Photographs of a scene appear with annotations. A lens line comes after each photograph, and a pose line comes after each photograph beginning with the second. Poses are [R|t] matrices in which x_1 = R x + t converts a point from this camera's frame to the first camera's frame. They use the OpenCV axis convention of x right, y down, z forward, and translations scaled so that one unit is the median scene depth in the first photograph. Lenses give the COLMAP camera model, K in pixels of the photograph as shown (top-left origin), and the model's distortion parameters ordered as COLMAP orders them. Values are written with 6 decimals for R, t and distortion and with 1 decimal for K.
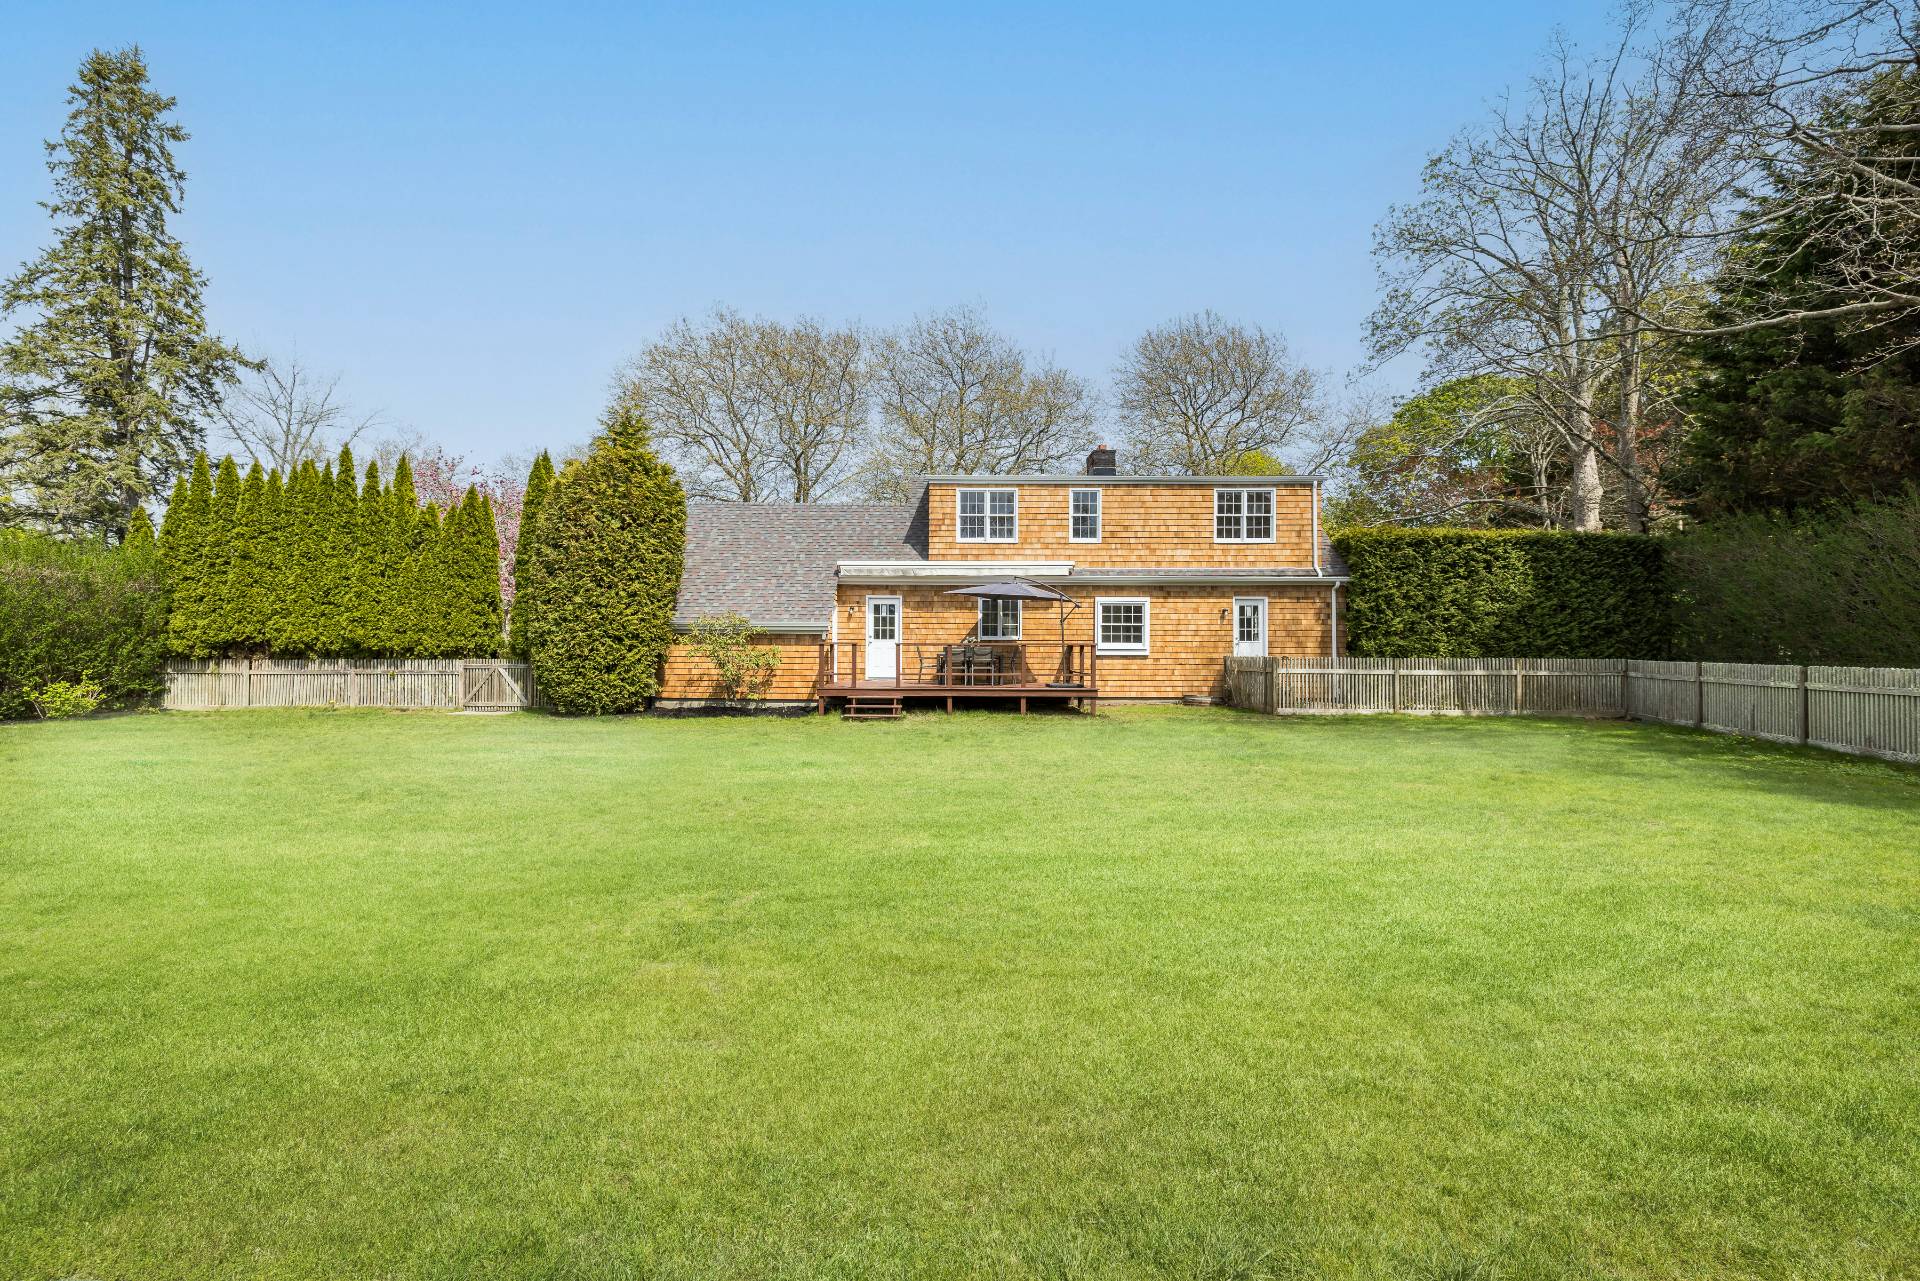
lens RADIAL K [[779.1, 0, 960.0], [0, 779.1, 640.5], [0, 0, 1]] dist [-0.000199, 0.000131]
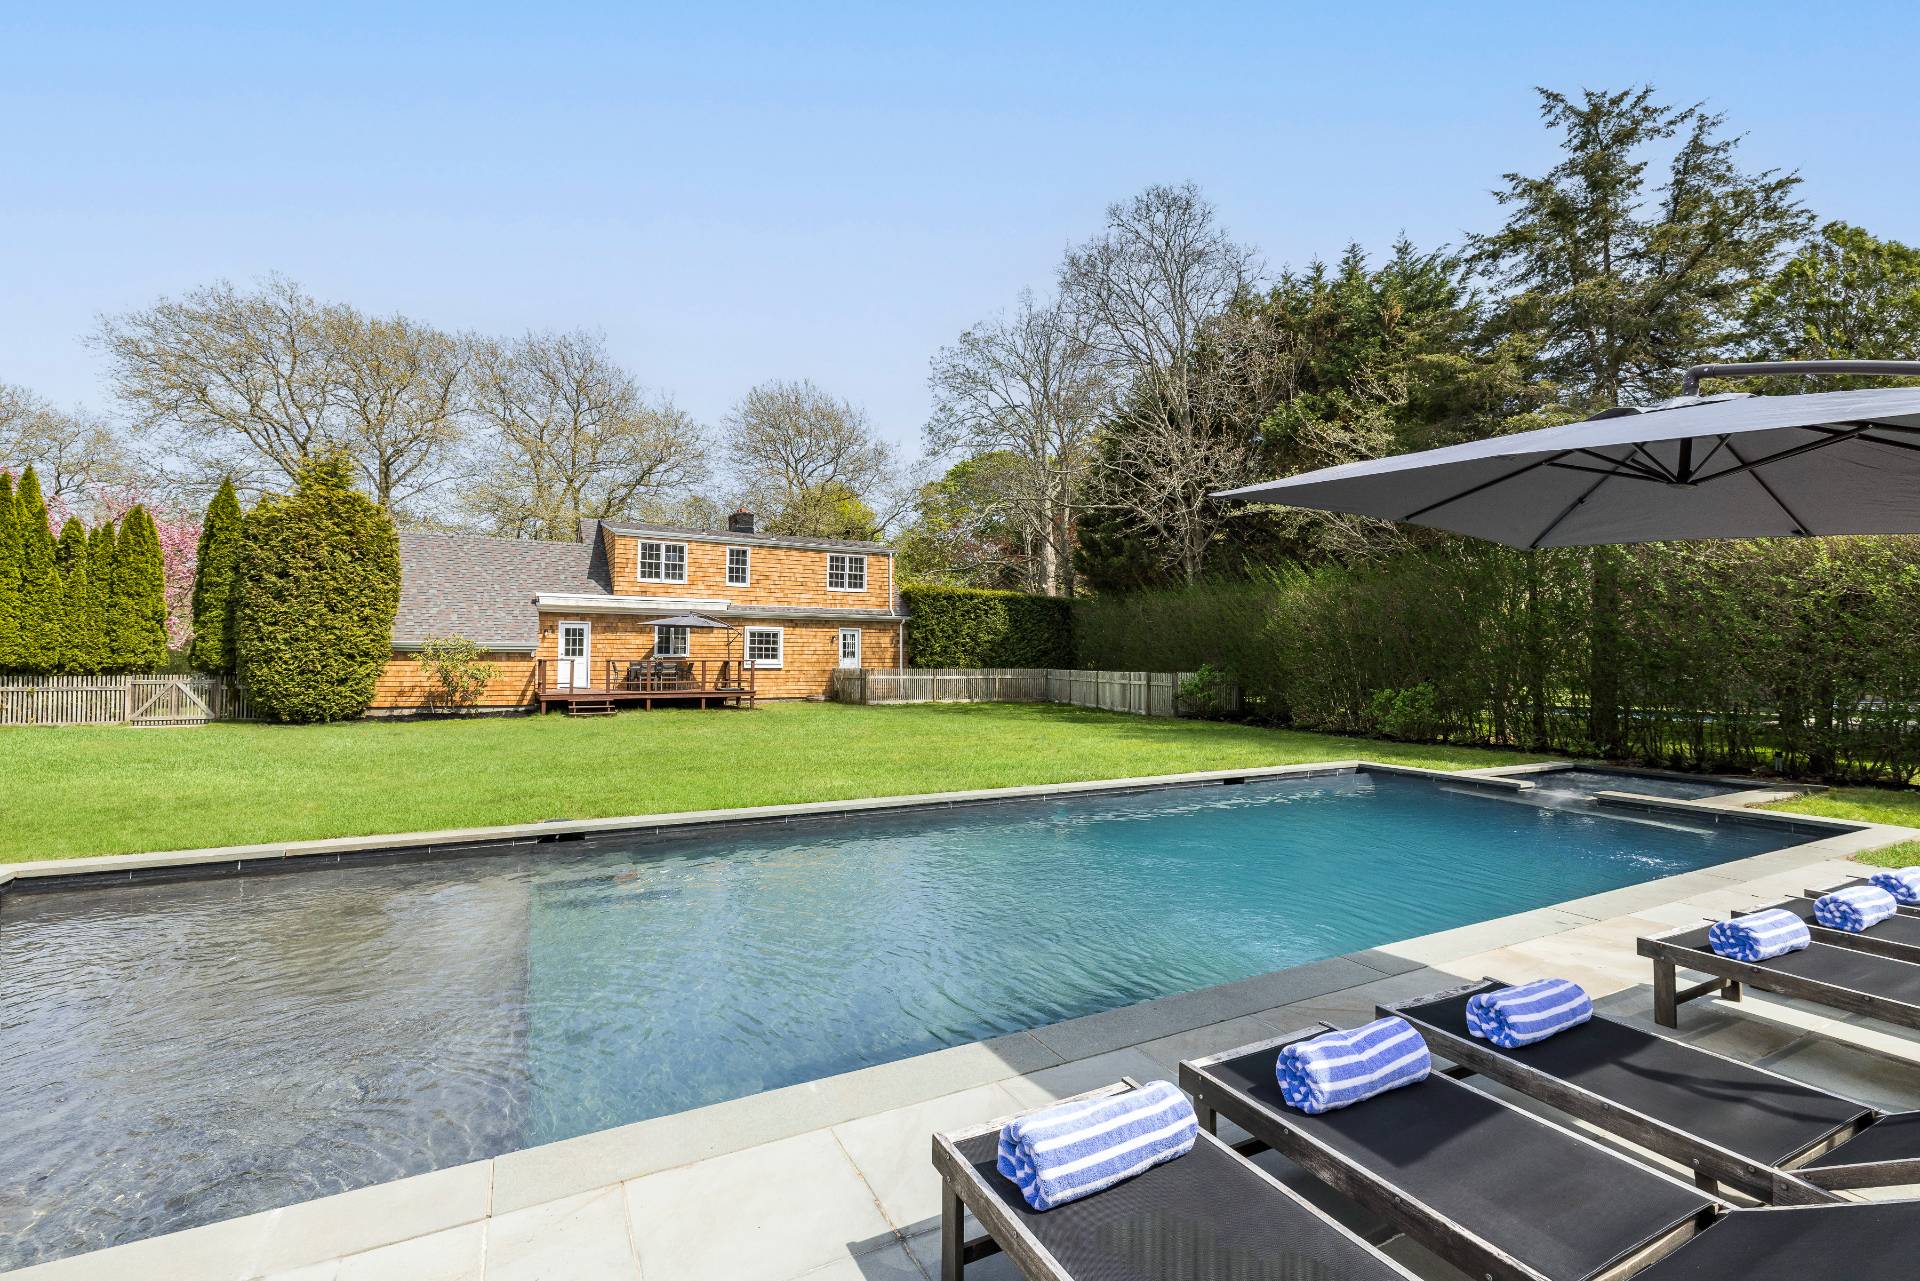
lens RADIAL K [[858.2, 0, 999.9], [0, 858.2, 638.7], [0, 0, 1]] dist [0.000081, 0.000163]
pose [[0.846459, 0.013027, 0.532295, -0.256800], [-0.004656, 0.999844, -0.017065, -0.009553], [-0.532434, 0.011966, 0.846387, -0.536811]]
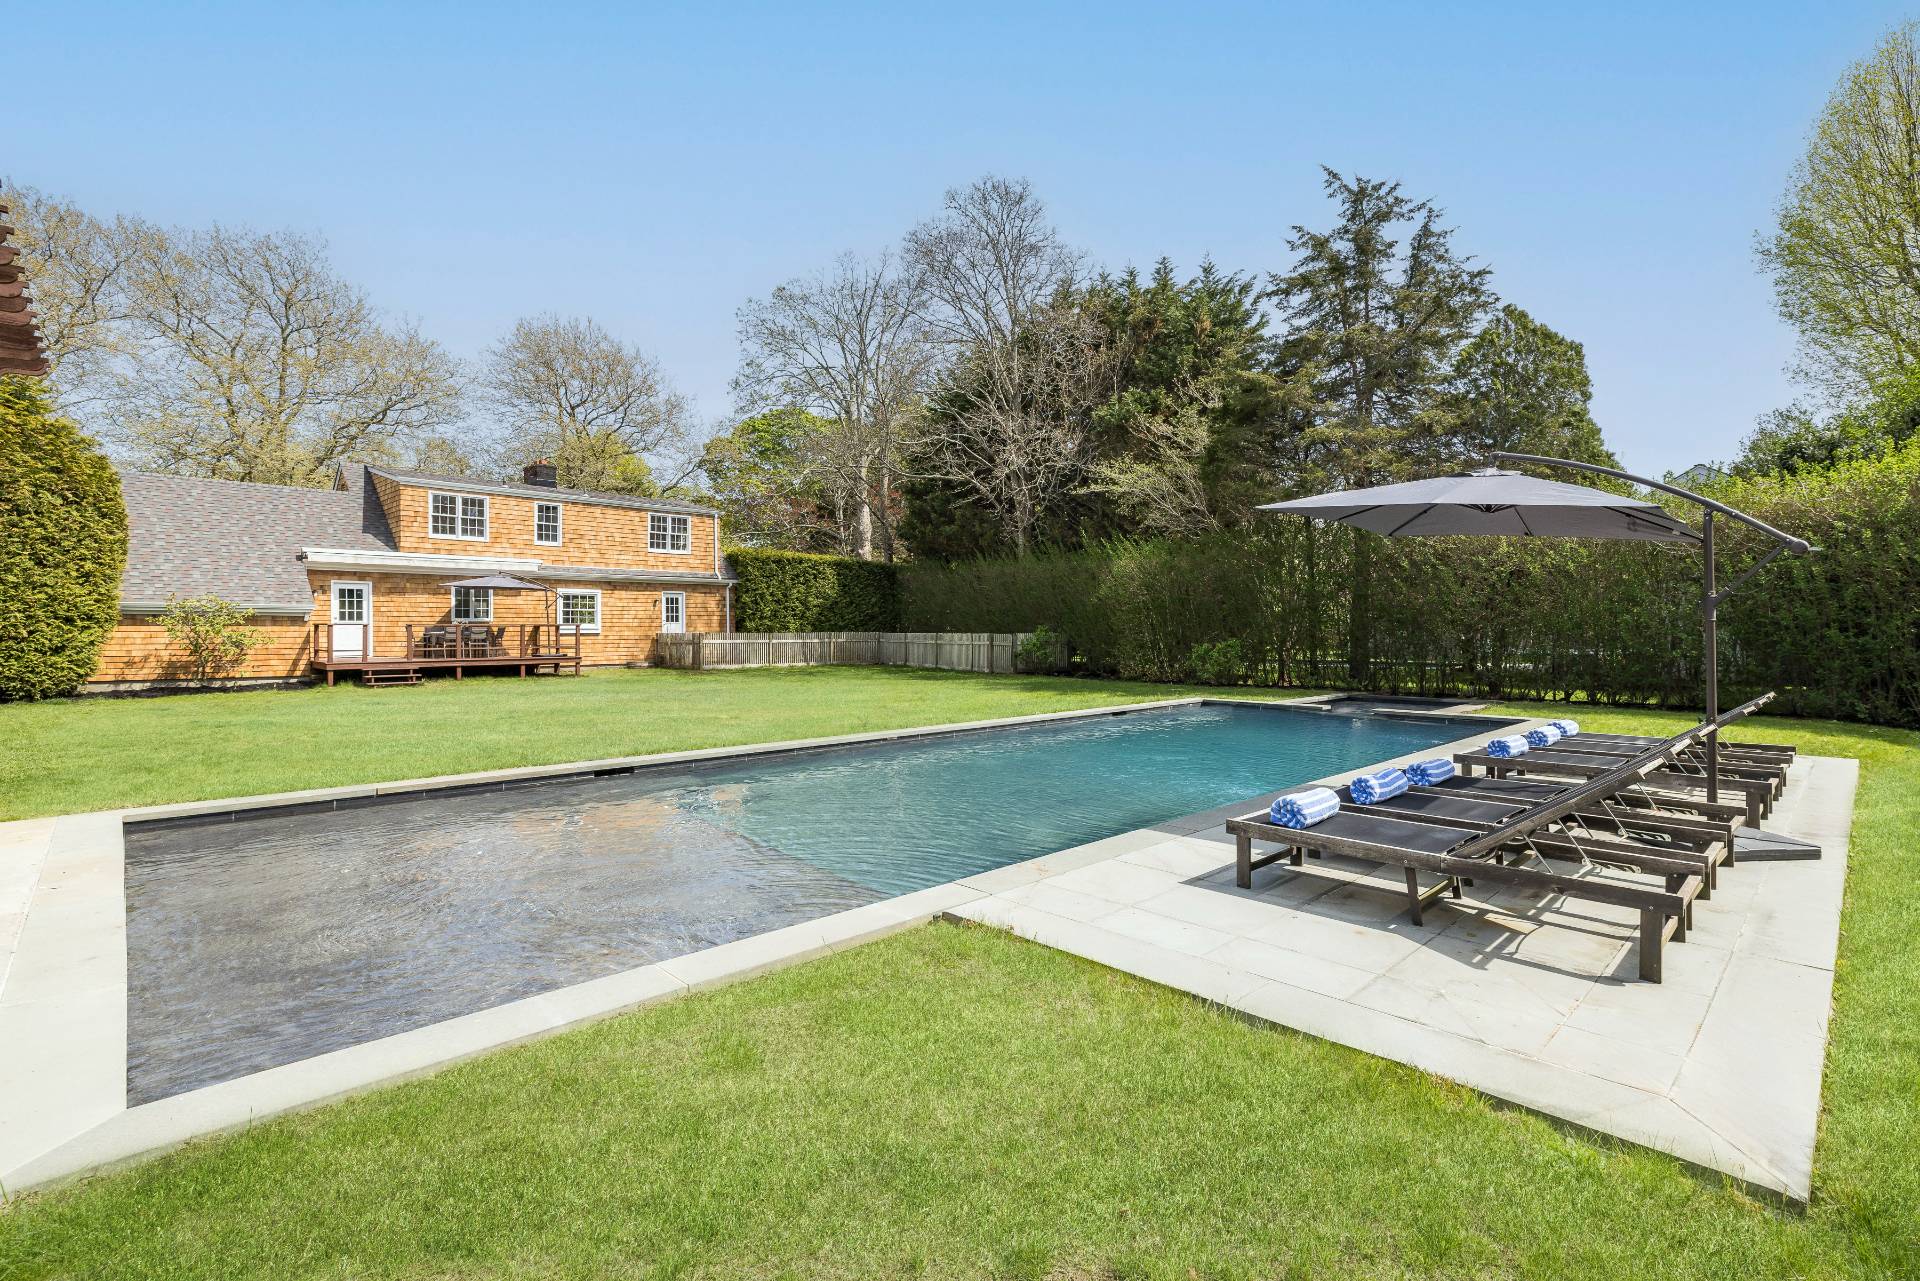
lens RADIAL K [[876.8, 0, 1041.1], [0, 876.8, 635.7], [0, 0, 1]] dist [-0.000311, -0.000367]
pose [[0.646090, -0.011000, 0.763182, -0.420581], [-0.001282, 0.999879, 0.015496, -0.000719], [-0.763260, -0.010991, 0.645997, -0.552490]]
